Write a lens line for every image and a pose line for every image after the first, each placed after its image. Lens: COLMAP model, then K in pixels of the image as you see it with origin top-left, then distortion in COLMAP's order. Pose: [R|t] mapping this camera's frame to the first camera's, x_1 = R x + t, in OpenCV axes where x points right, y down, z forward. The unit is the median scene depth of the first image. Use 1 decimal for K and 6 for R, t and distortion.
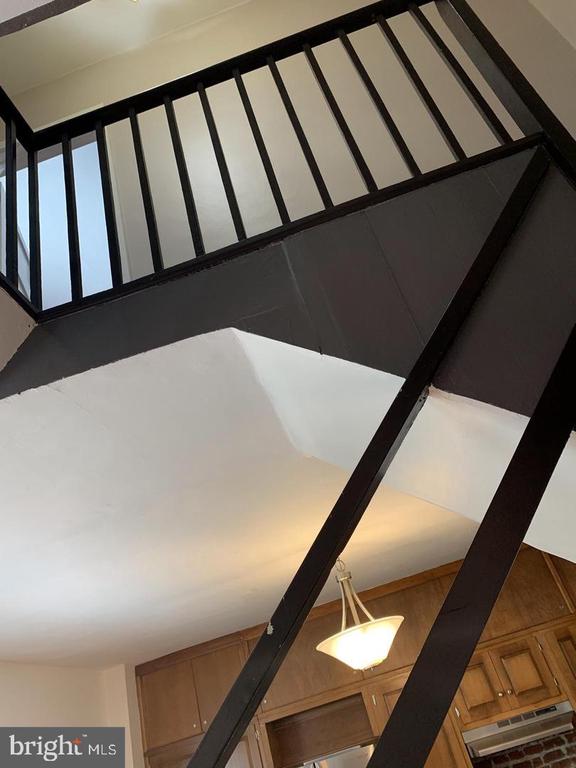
lens RADIAL K [[585.3, 0, 285.7], [0, 585.3, 381.0], [0, 0, 1]] dist [0.044288, -0.047551]
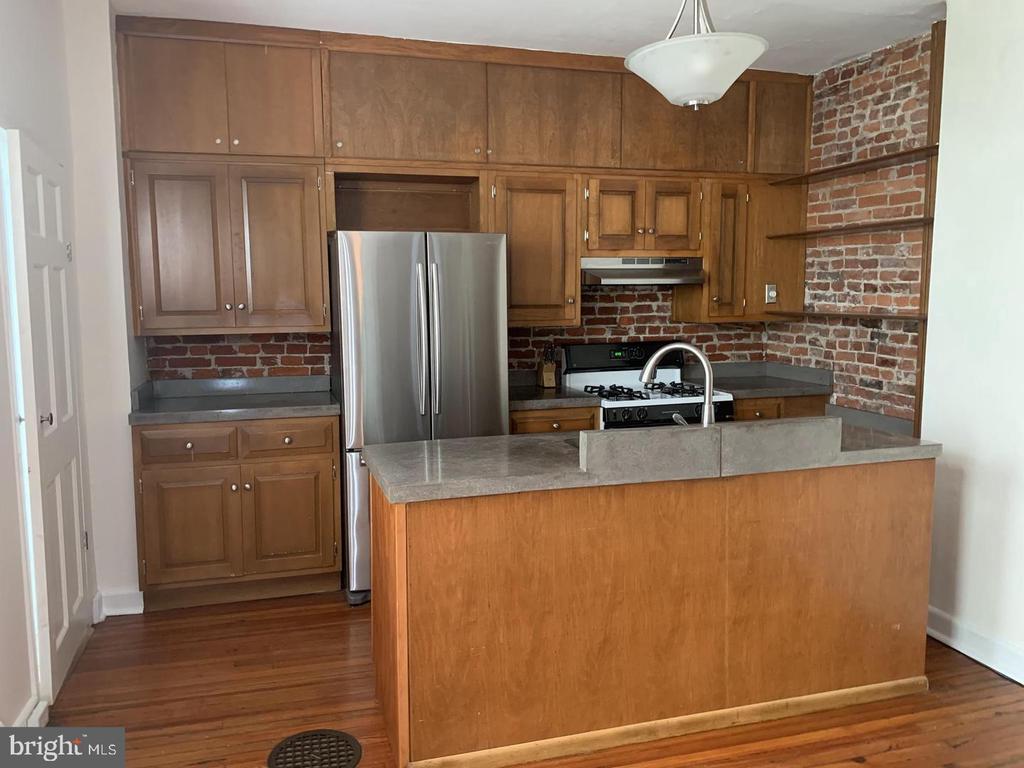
lens RADIAL K [[780.3, 0, 514.9], [0, 780.3, 380.2], [0, 0, 1]] dist [0.044288, -0.047551]
pose [[0.828115, 0.185750, 0.528889, -0.305906], [-0.454607, 0.774549, 0.439779, 0.290971], [-0.327961, -0.604624, 0.725859, 0.149903]]
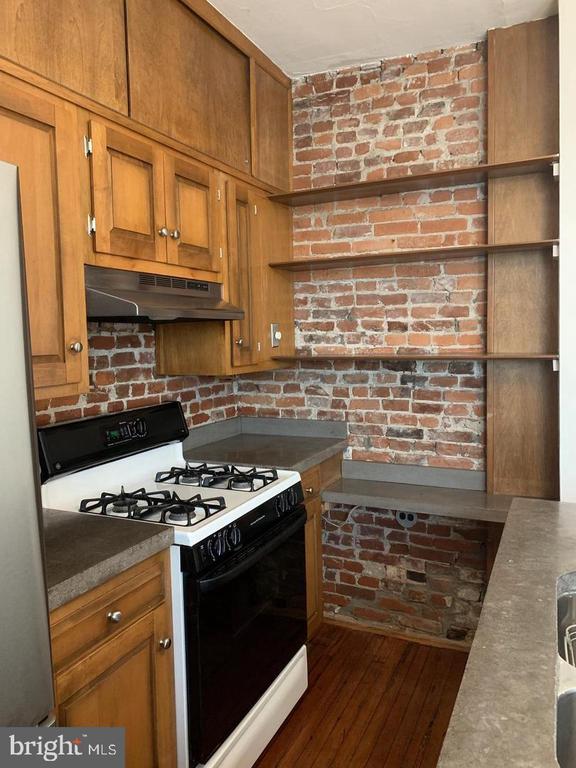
lens RADIAL K [[585.3, 0, 285.7], [0, 585.3, 381.0], [0, 0, 1]] dist [0.044288, -0.047551]
pose [[0.185139, 0.173708, 0.967238, -0.072381], [-0.551935, 0.832730, -0.043906, 0.593424], [-0.813075, -0.525724, 0.250046, 0.719294]]
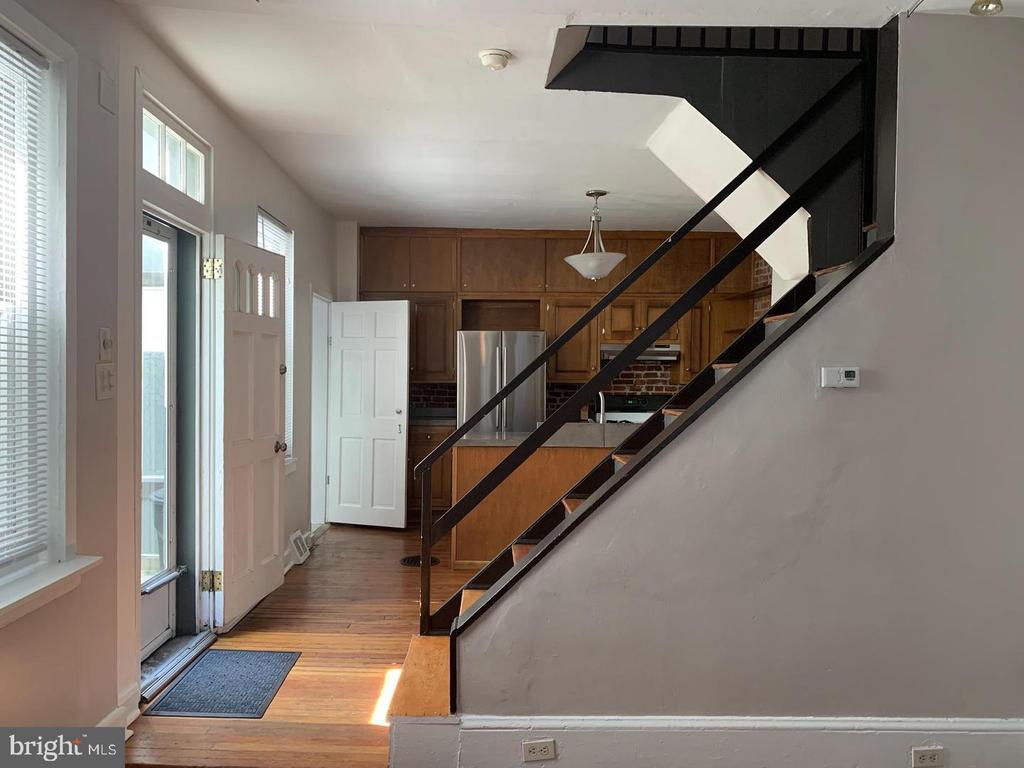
lens RADIAL K [[780.3, 0, 514.9], [0, 780.3, 380.2], [0, 0, 1]] dist [0.044288, -0.047551]
pose [[0.926600, 0.252494, 0.278673, -0.372389], [-0.360619, 0.806723, 0.468136, -0.118884], [-0.106610, -0.534270, 0.838564, -0.550808]]
